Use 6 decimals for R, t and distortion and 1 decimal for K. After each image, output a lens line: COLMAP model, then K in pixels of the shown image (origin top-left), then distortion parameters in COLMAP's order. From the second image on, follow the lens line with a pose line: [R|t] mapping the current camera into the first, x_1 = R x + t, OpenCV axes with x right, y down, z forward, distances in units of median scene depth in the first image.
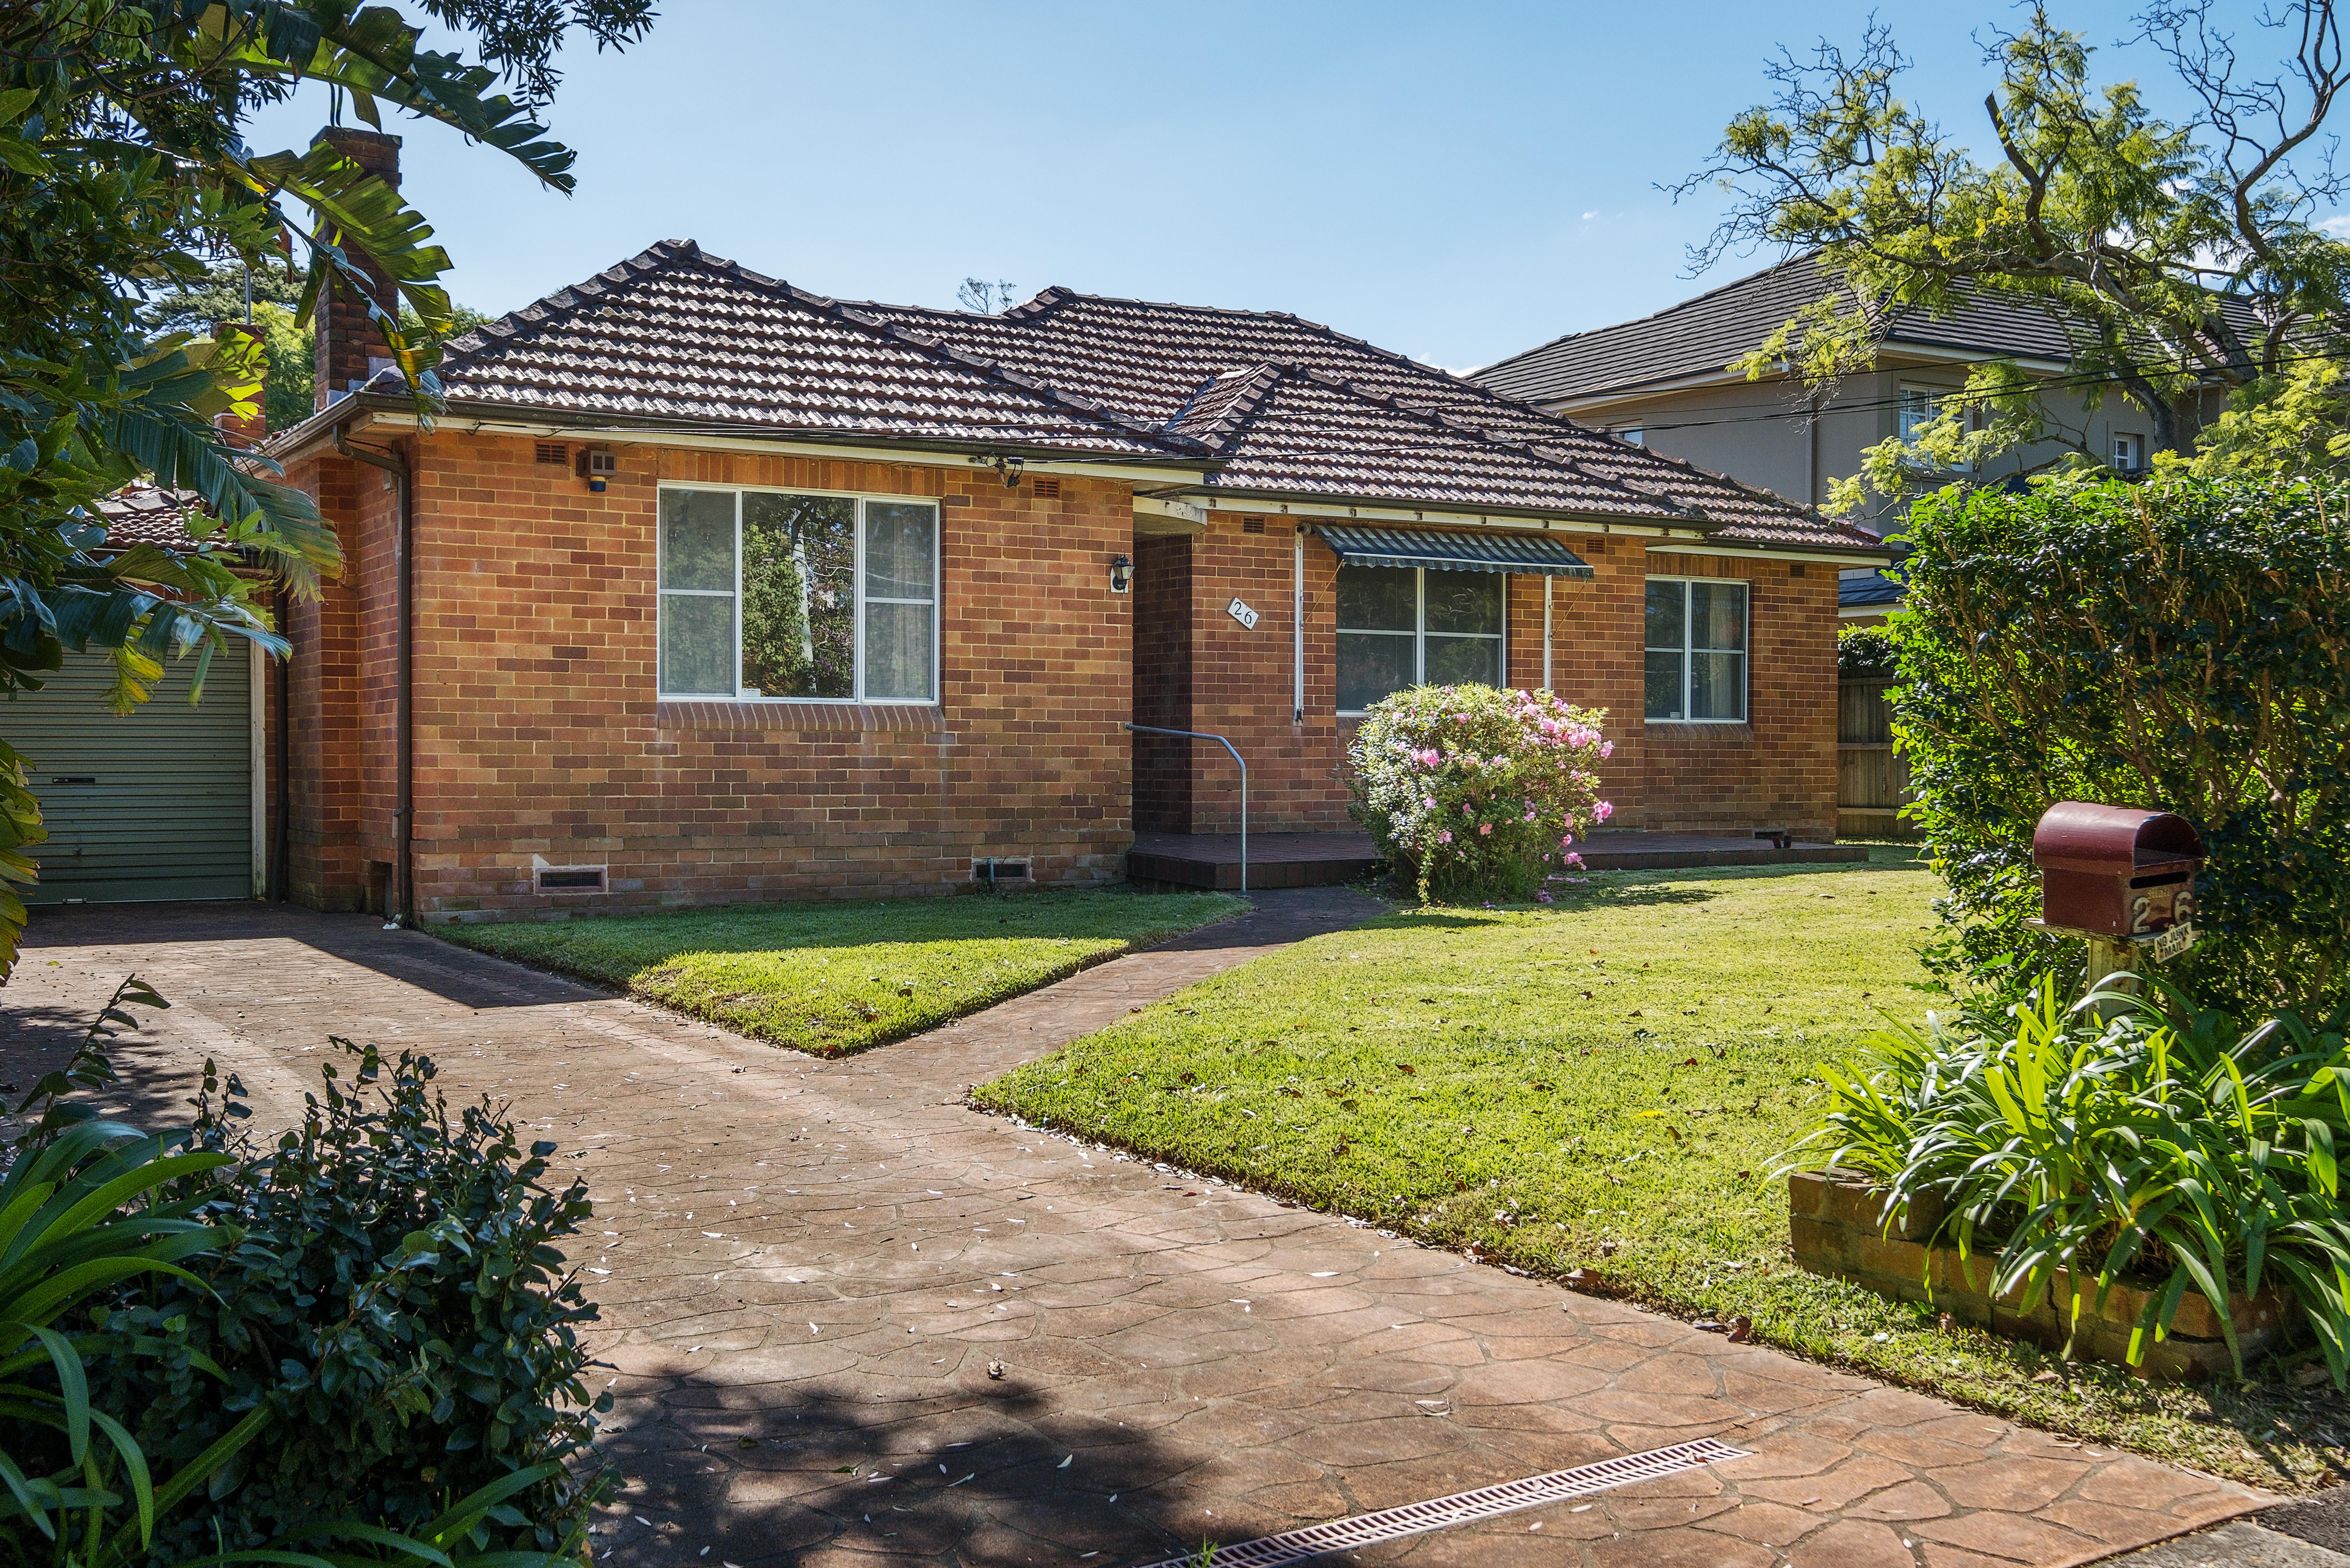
lens RADIAL K [[2293.1, 0, 1175.1], [0, 2293.1, 781.8], [0, 0, 1]] dist [0.004876, 0.000000]
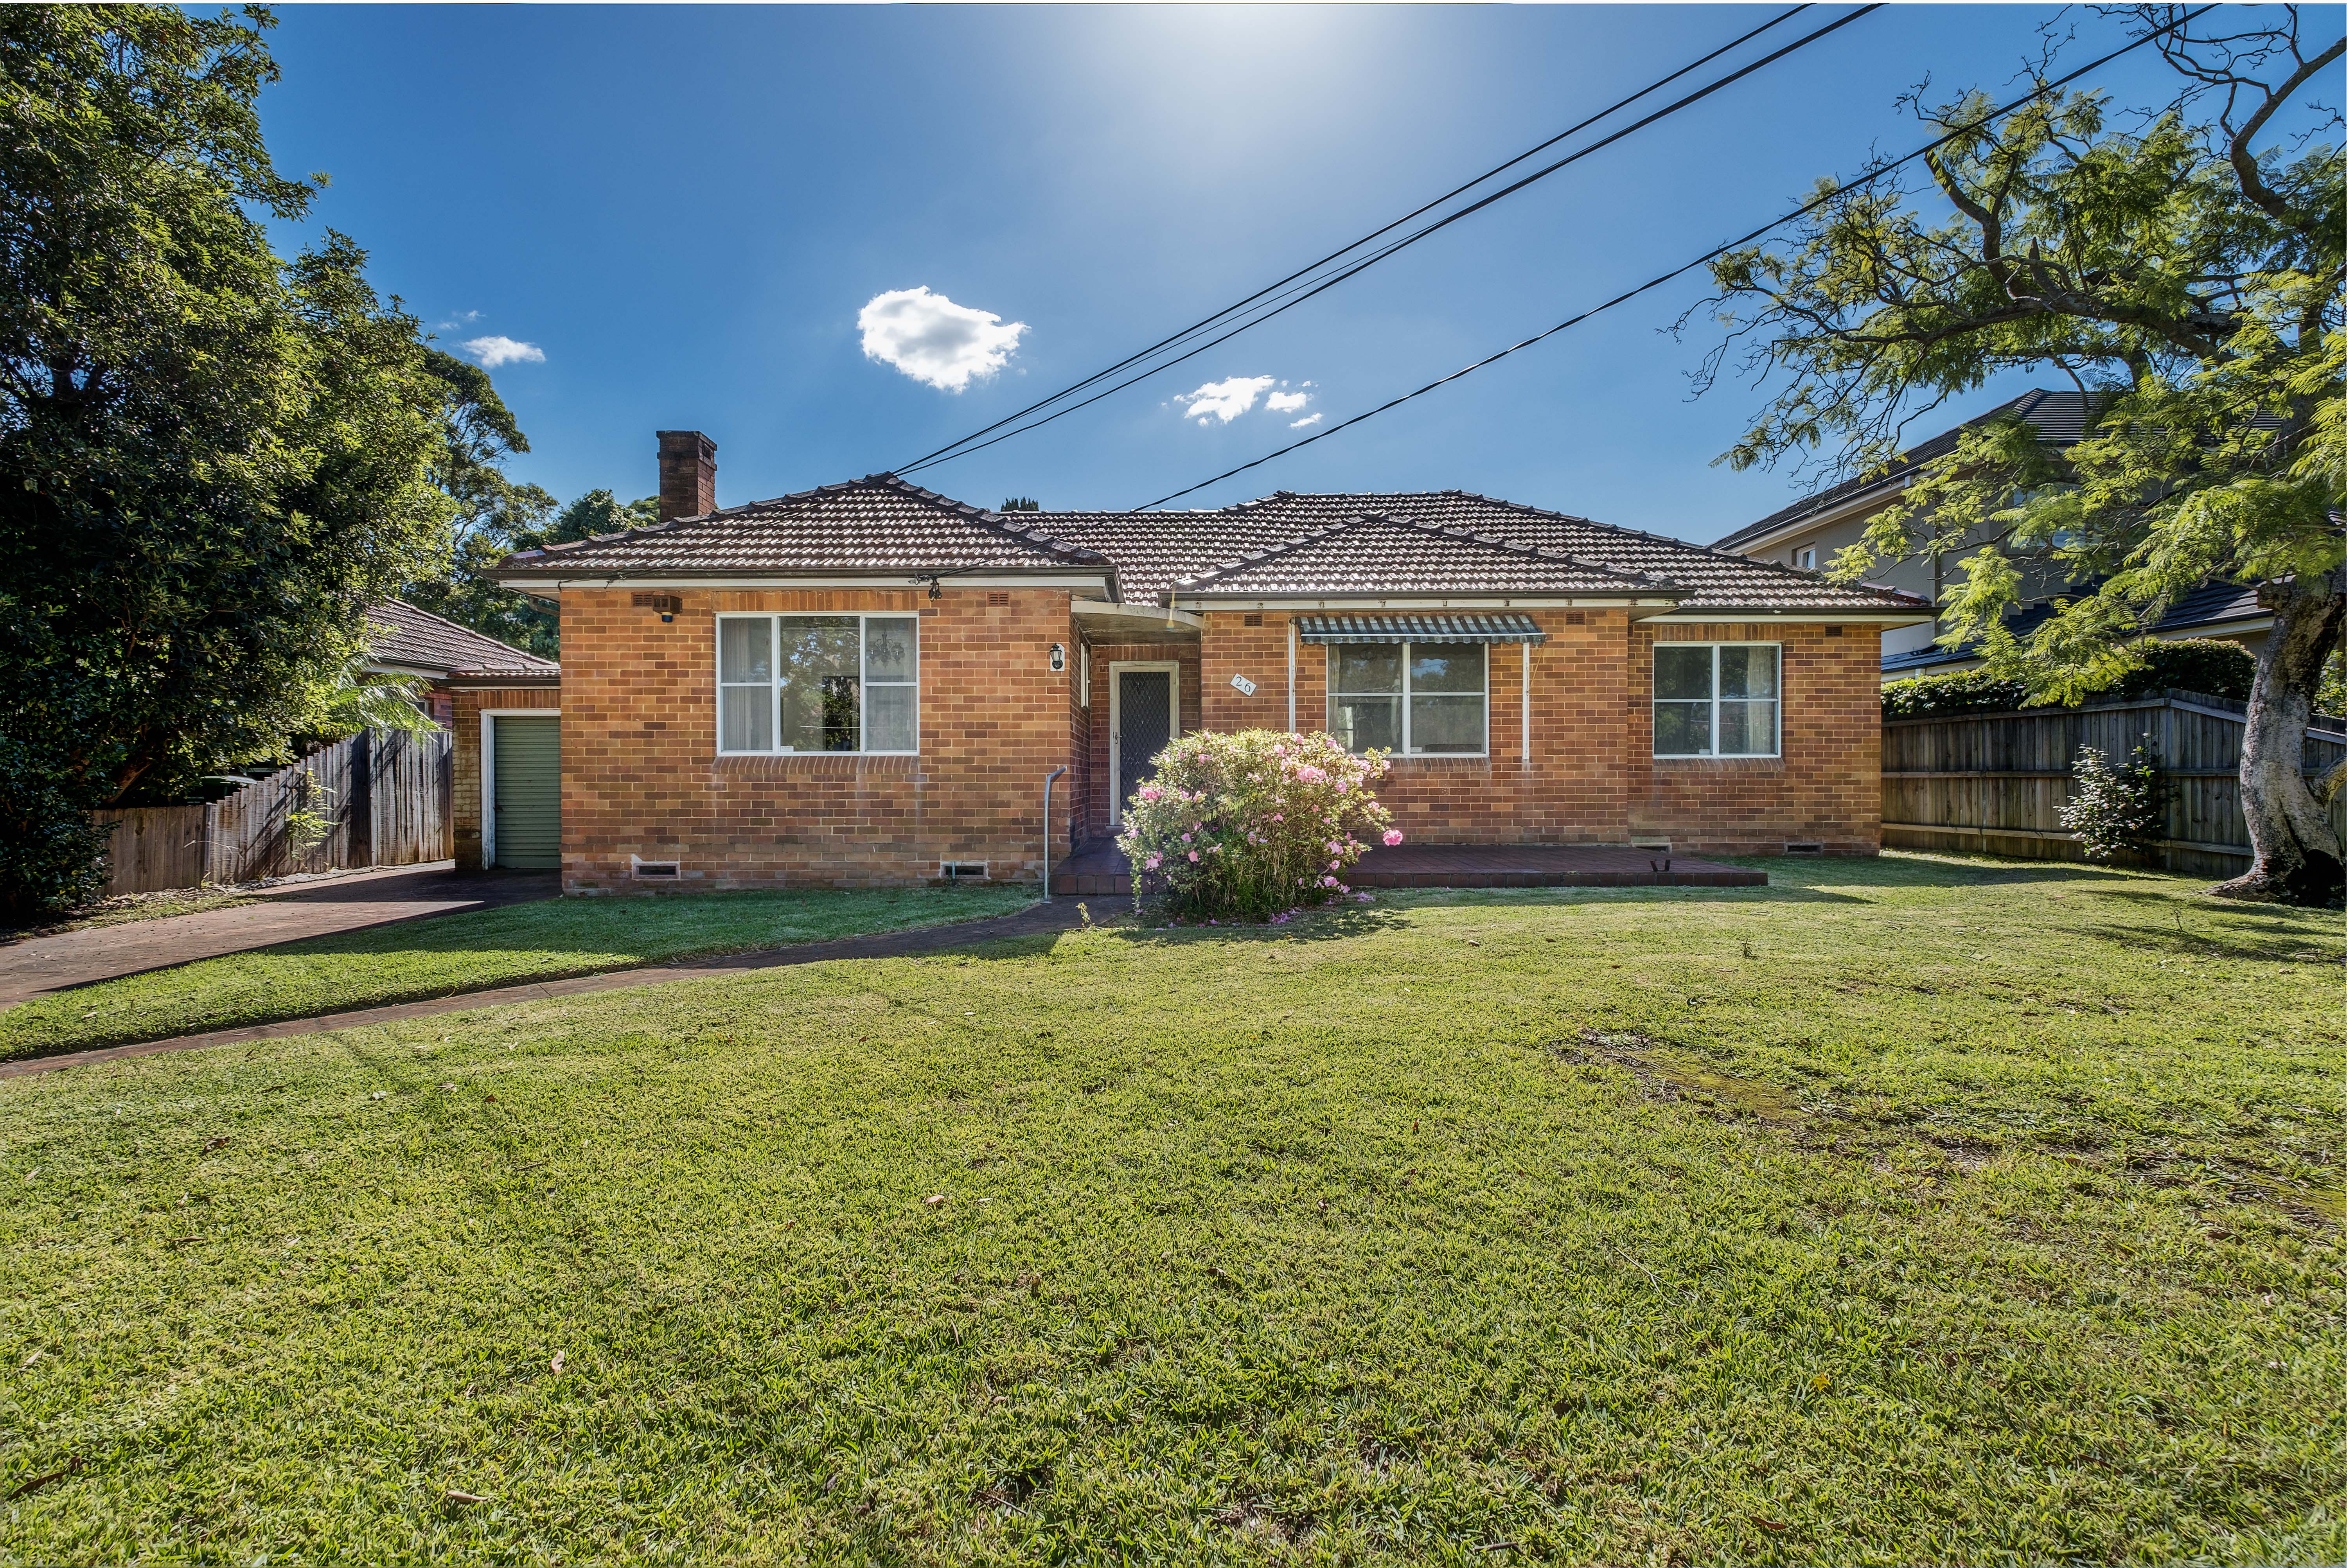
lens RADIAL K [[1016.6, 0, 1174.8], [0, 1016.6, 786.5], [0, 0, 1]] dist [-0.002007, 0.001781]
pose [[0.861903, -0.001570, -0.507071, 0.357408], [-0.000080, 0.999995, -0.003232, -0.011330], [0.507073, 0.002826, 0.861898, 0.525696]]
